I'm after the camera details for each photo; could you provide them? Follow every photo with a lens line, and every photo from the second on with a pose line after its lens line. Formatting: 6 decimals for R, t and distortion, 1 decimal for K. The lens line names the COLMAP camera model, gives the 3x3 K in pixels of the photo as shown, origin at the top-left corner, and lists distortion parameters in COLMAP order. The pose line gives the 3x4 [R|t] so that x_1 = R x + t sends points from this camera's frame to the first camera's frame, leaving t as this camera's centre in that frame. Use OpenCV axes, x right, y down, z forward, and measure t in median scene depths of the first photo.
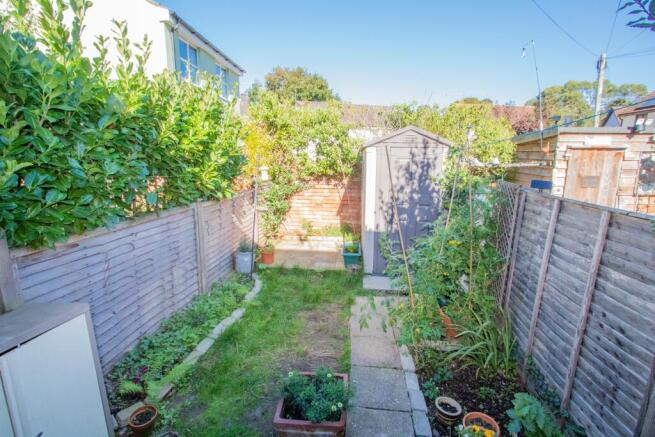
lens RADIAL K [[305.3, 0, 327.0], [0, 305.3, 219.9], [0, 0, 1]] dist [-0.004696, -0.000110]
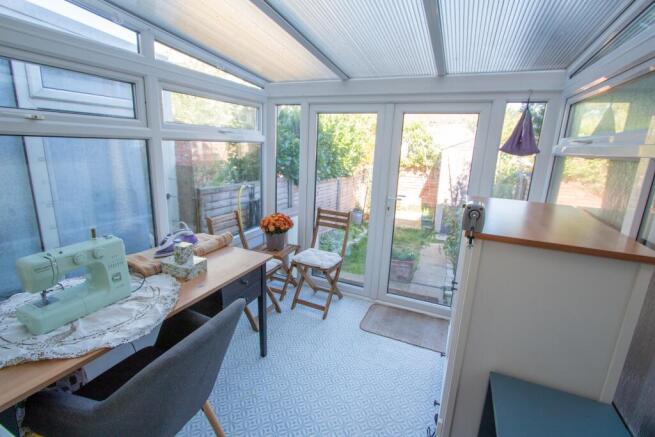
lens RADIAL K [[305.3, 0, 330.0], [0, 305.3, 221.0], [0, 0, 1]] dist [-0.004696, -0.000110]
pose [[0.964339, 0.092862, -0.247846, -0.006124], [-0.087346, 0.995625, 0.033184, 0.112570], [0.249844, -0.010352, 0.968231, -0.589939]]
